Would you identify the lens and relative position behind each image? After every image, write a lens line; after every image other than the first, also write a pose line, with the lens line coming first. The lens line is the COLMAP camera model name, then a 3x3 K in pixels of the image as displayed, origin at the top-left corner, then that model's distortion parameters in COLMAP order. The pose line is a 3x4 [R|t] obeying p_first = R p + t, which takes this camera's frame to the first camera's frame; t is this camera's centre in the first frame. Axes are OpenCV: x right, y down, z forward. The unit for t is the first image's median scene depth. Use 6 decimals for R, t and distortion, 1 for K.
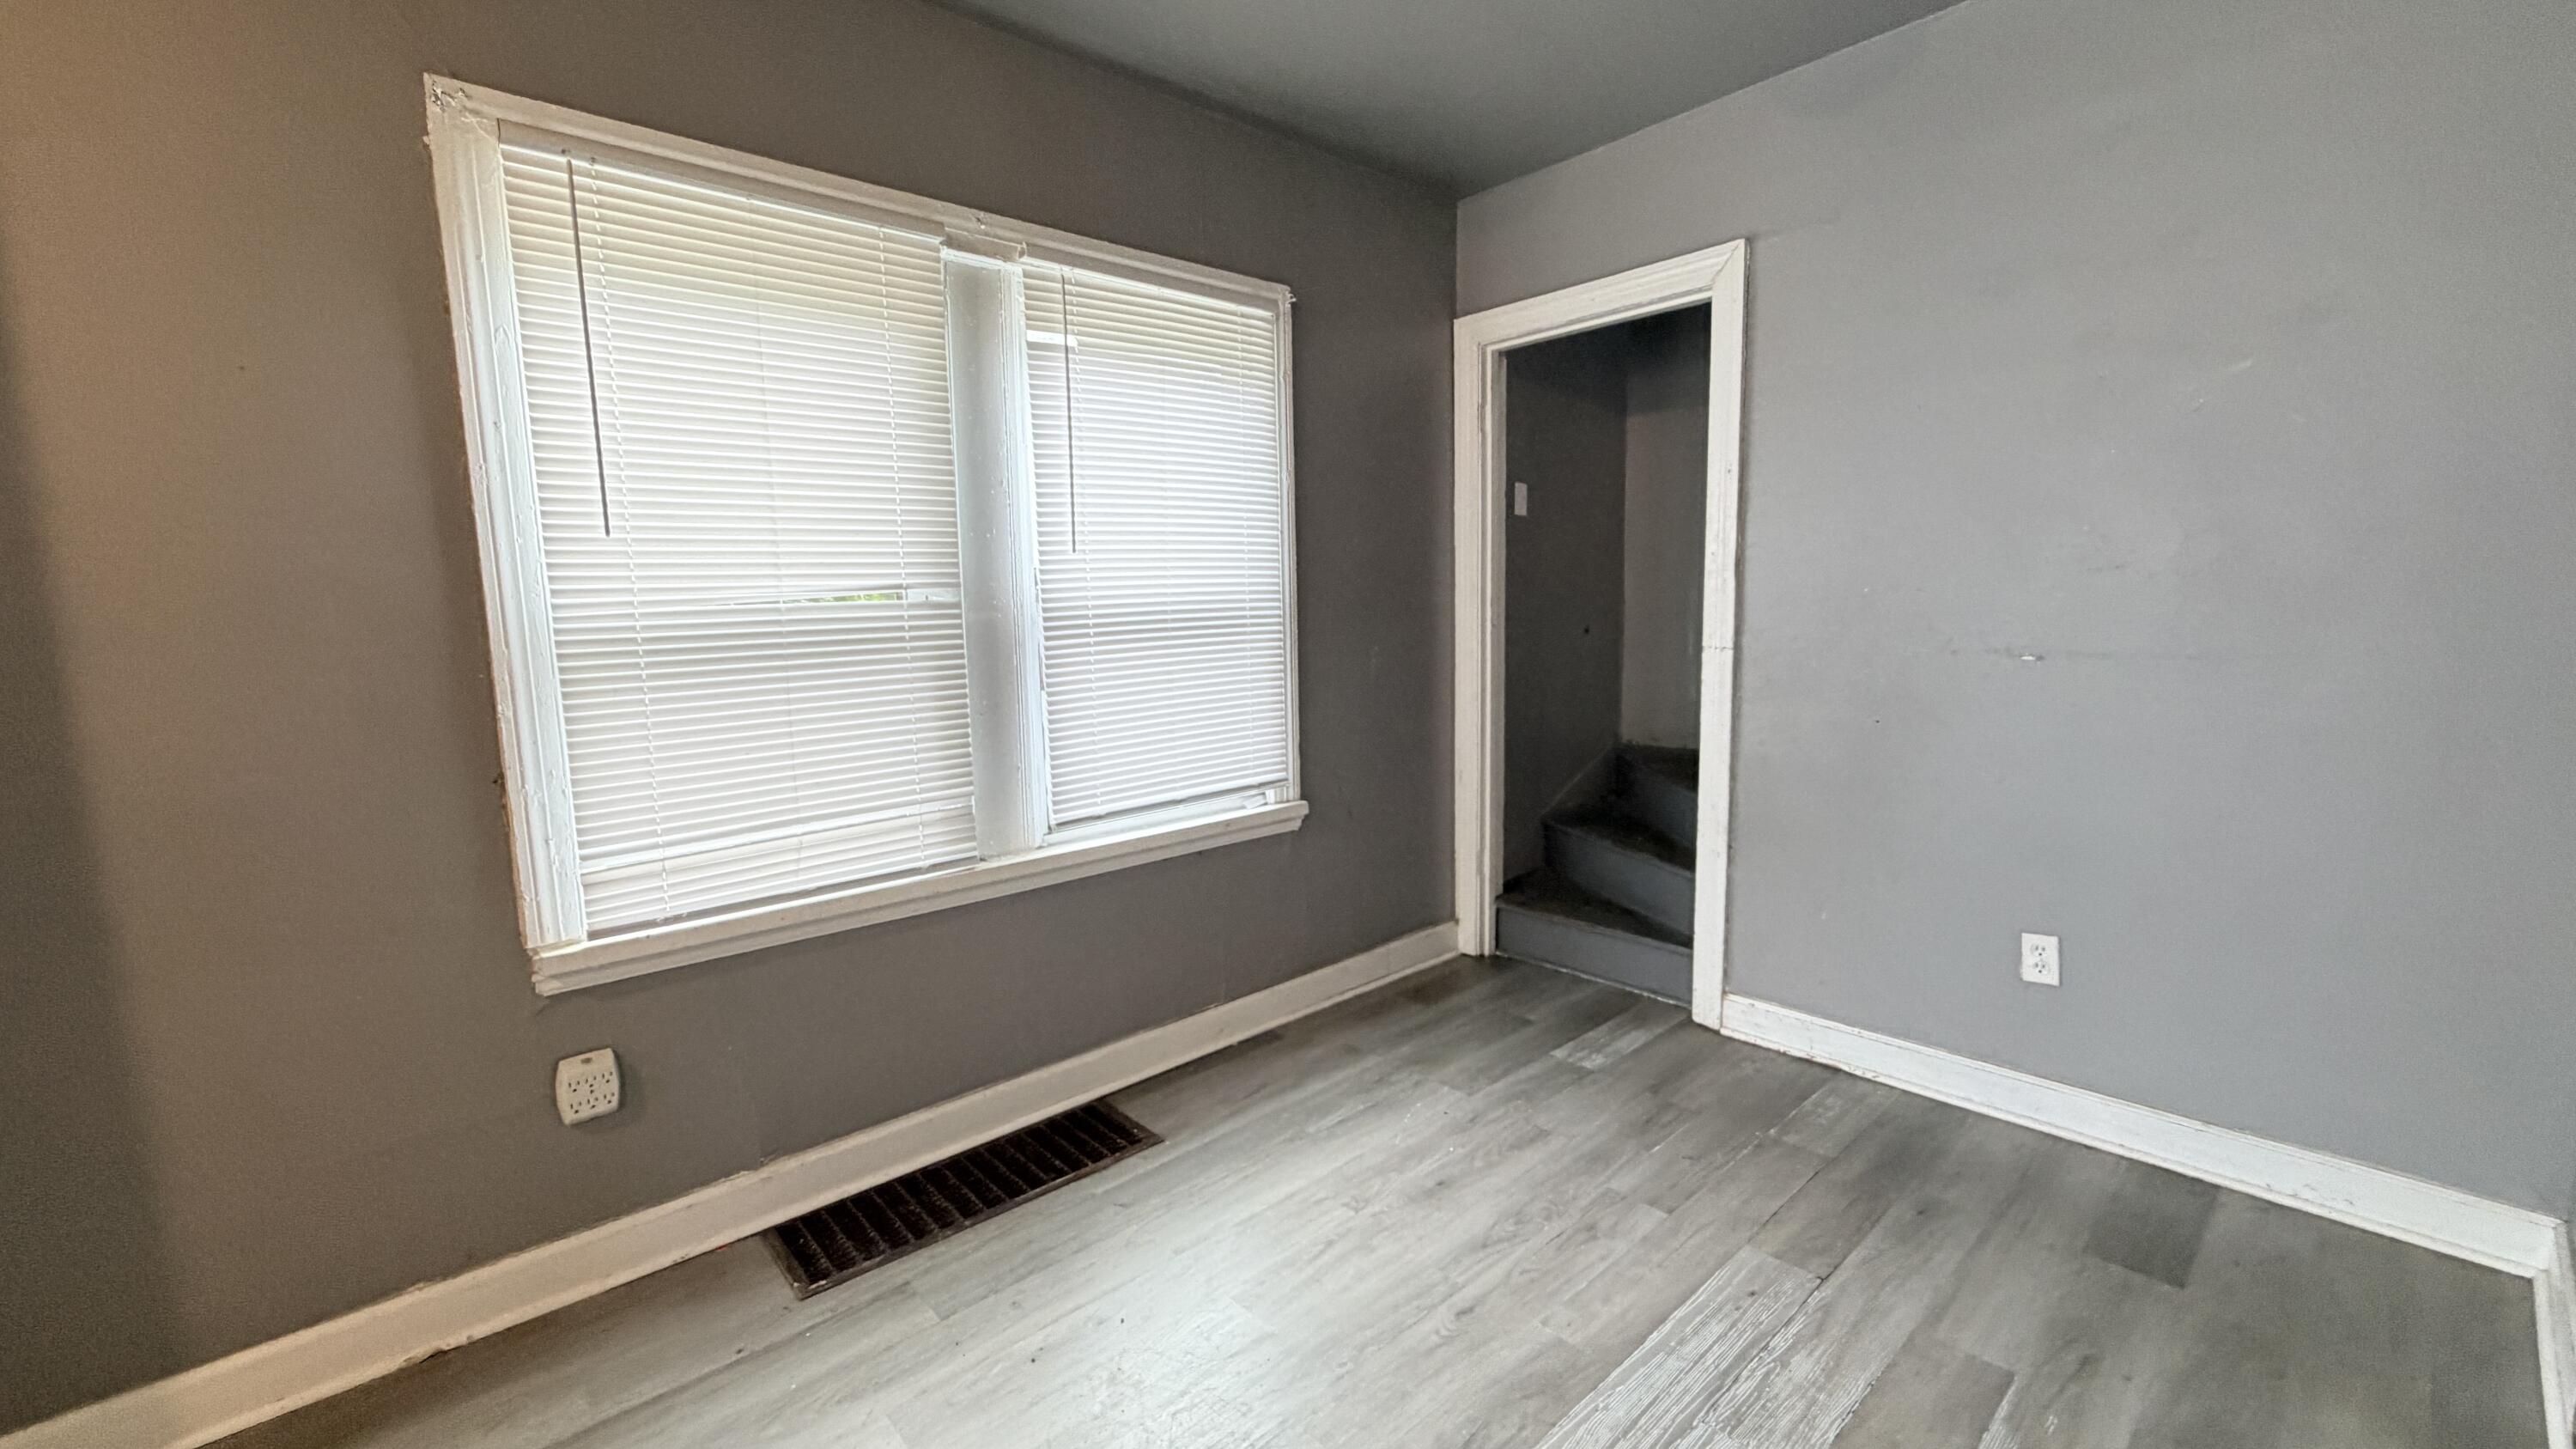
lens RADIAL K [[1015.5, 0, 1236.9], [0, 1015.5, 741.9], [0, 0, 1]] dist [-0.051505, 0.000068]
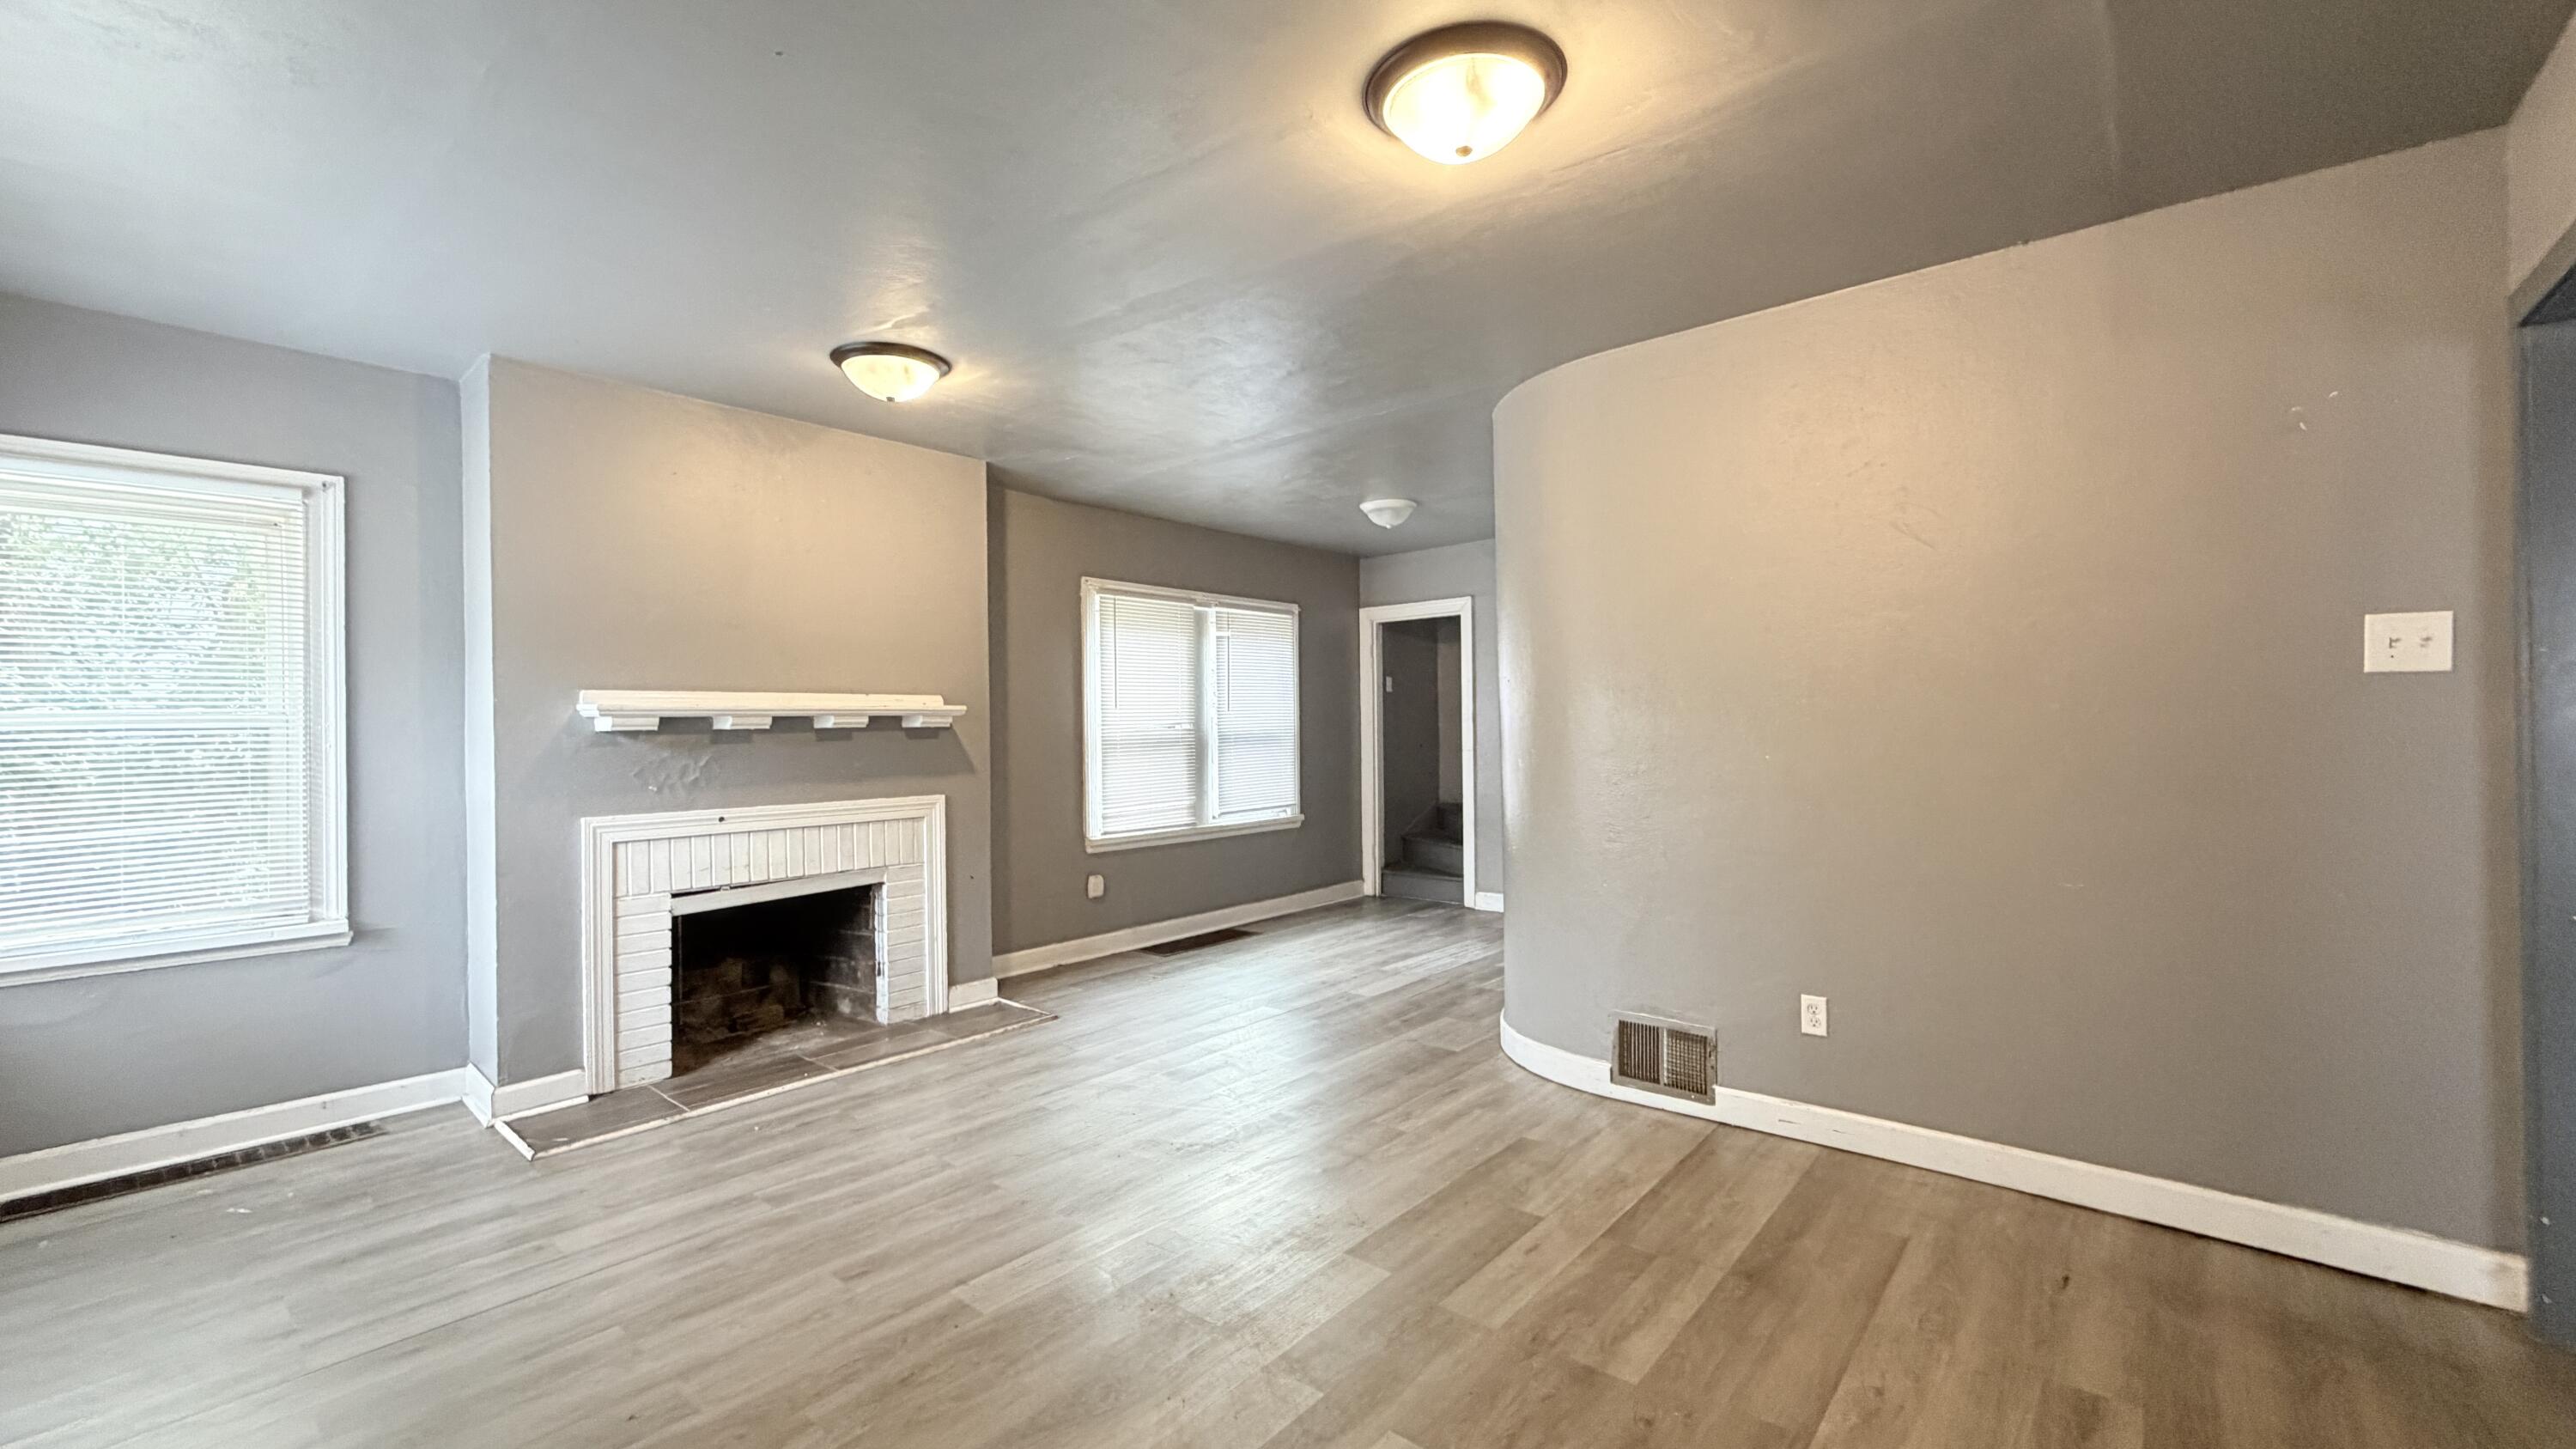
lens RADIAL K [[1040.9, 0, 1288.0], [0, 1040.9, 724.5], [0, 0, 1]] dist [0.000089, 0.000017]
pose [[0.985192, 0.014966, 0.170800, -0.379888], [0.007831, 0.991216, -0.132023, 0.170729], [-0.171275, 0.131406, 0.976421, -1.377471]]
